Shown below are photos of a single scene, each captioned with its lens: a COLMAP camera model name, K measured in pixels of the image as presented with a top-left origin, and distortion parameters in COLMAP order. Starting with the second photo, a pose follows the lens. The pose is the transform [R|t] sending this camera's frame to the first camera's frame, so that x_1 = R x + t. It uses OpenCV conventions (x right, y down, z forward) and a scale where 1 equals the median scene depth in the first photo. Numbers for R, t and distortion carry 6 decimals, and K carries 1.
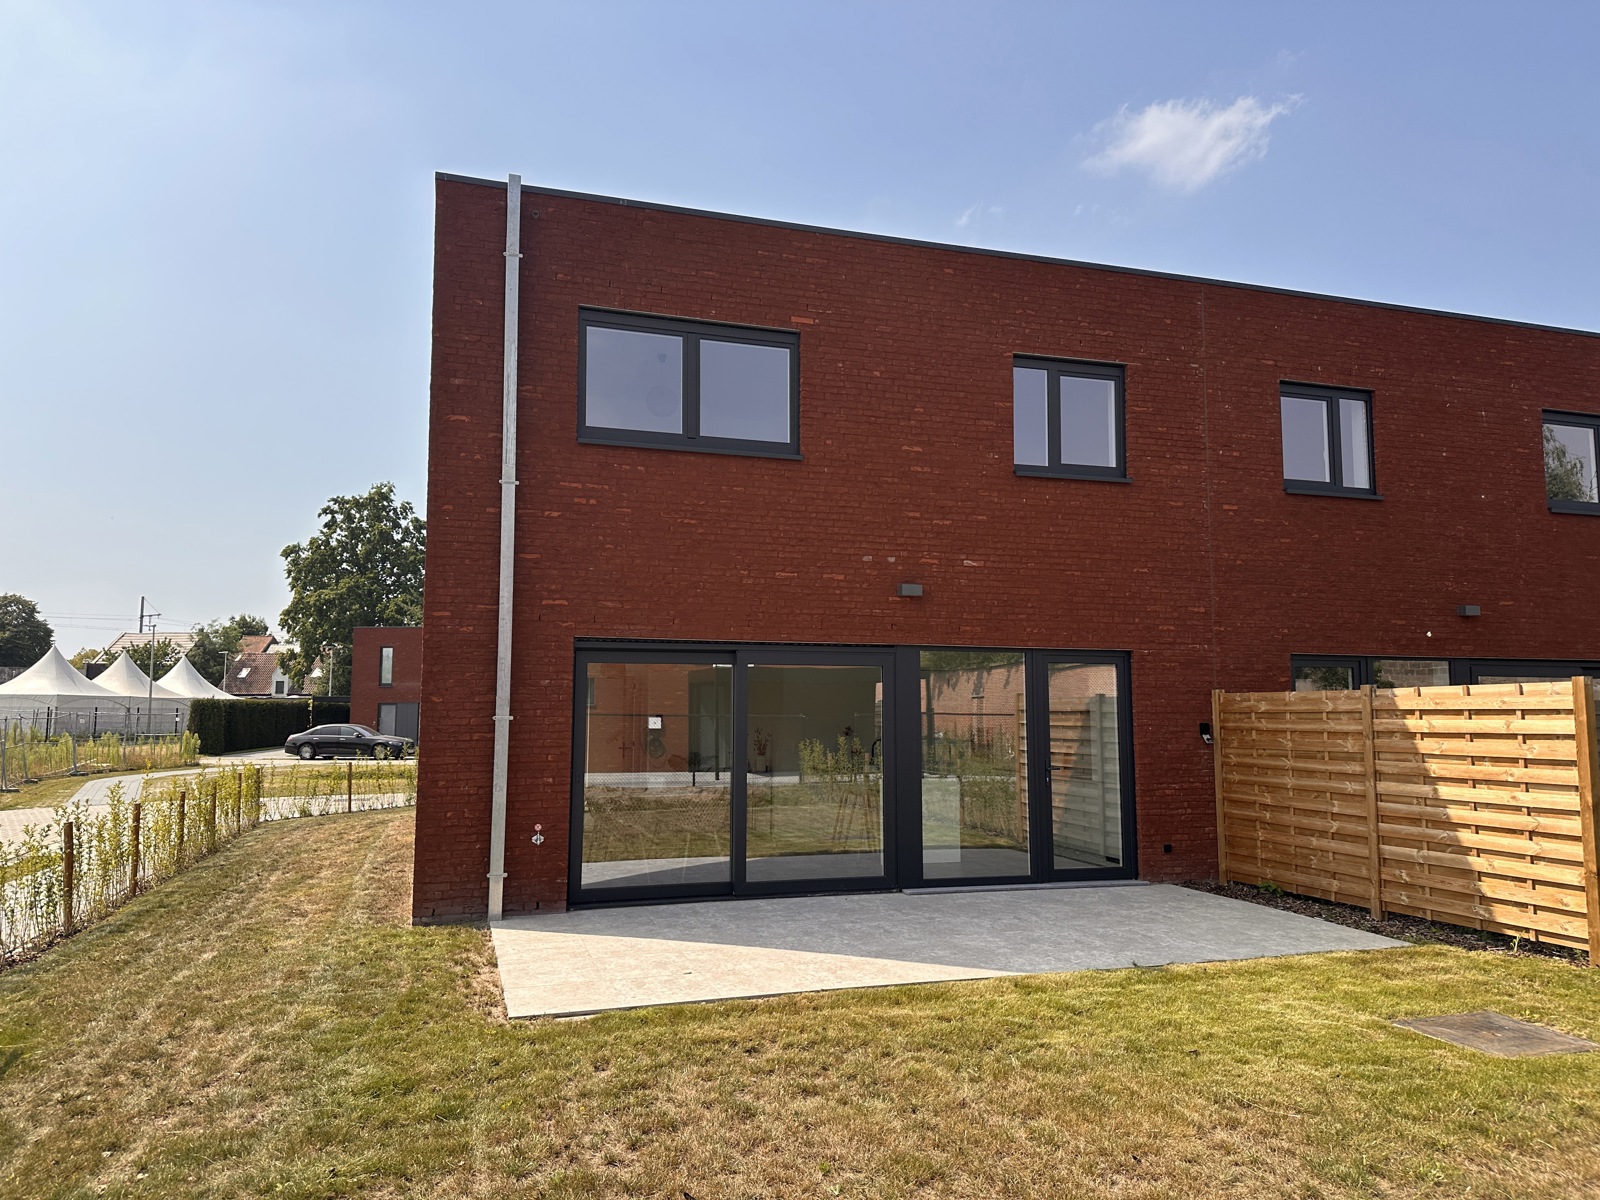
lens RADIAL K [[1117.4, 0, 800.8], [0, 1117.4, 611.4], [0, 0, 1]] dist [0.061969, -0.087415]
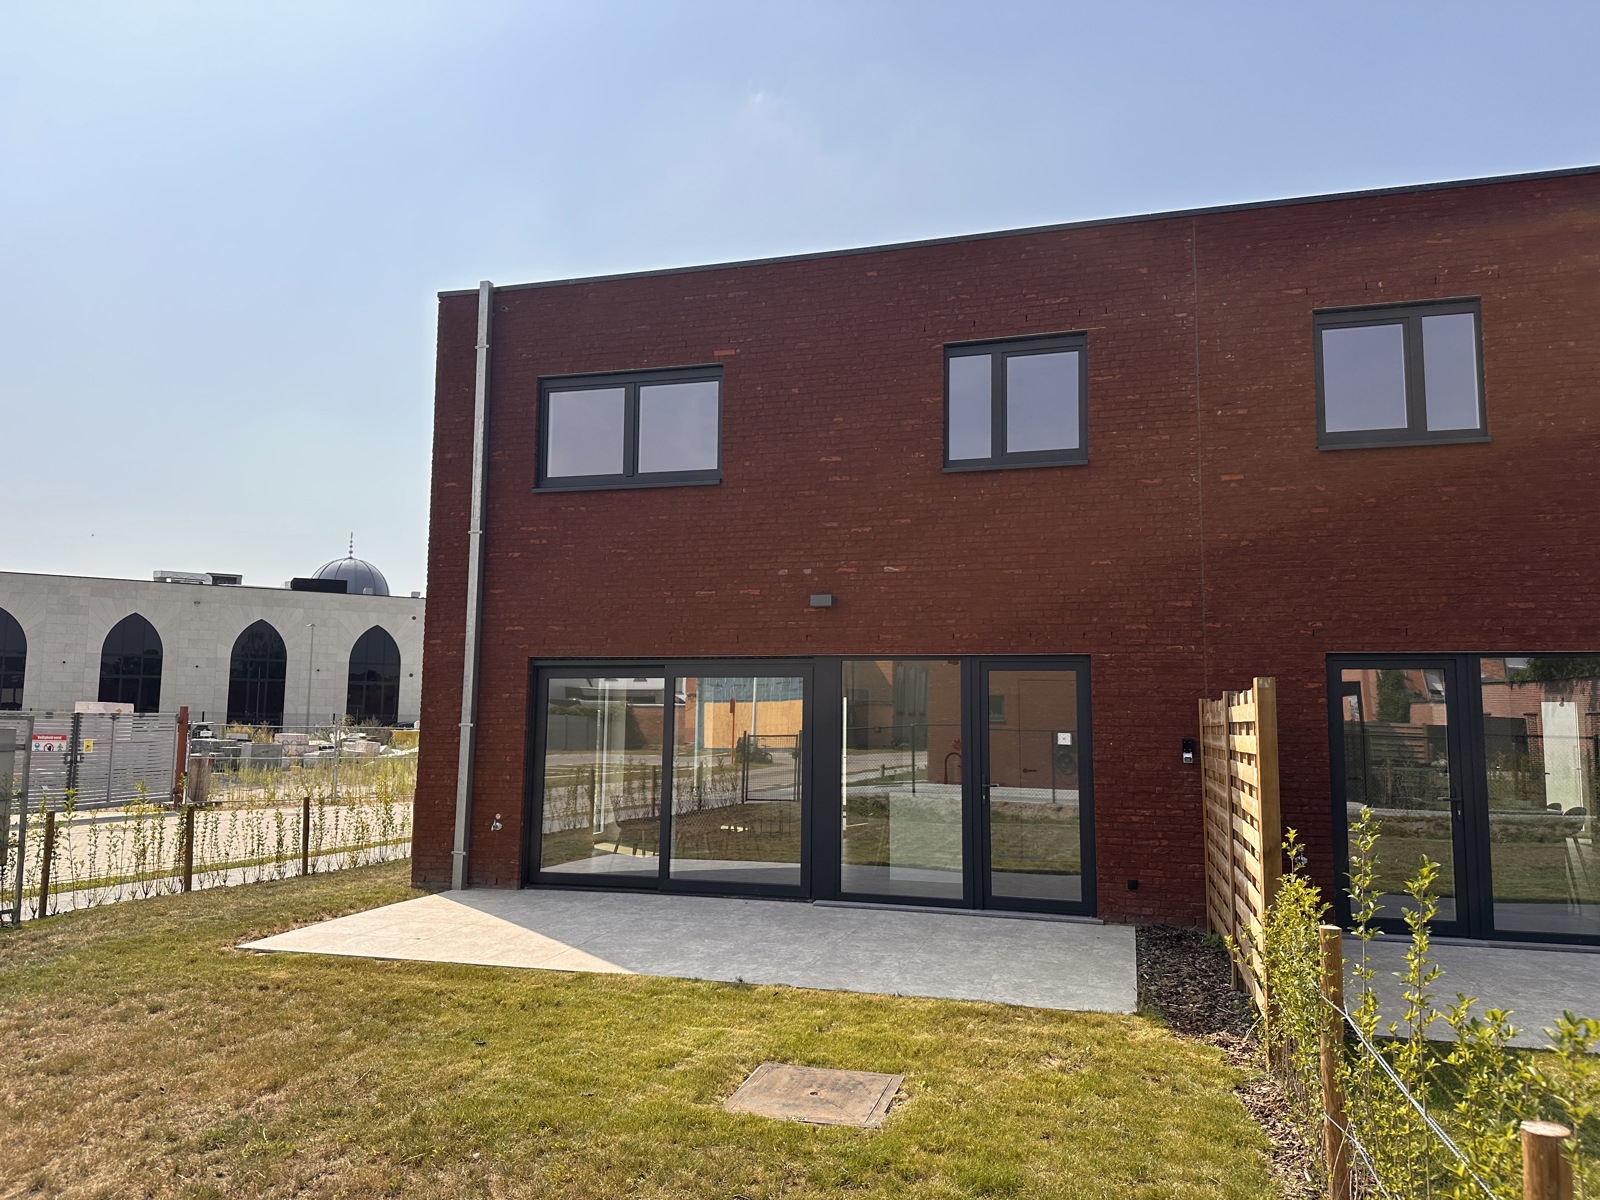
lens RADIAL K [[1119.0, 0, 800.0], [0, 1119.0, 600.0], [0, 0, 1]] dist [0.065375, -0.095843]
pose [[0.832811, -0.053642, -0.550952, 0.636567], [0.040981, 0.998537, -0.035273, 0.015027], [0.552038, 0.006797, 0.833791, 0.153964]]
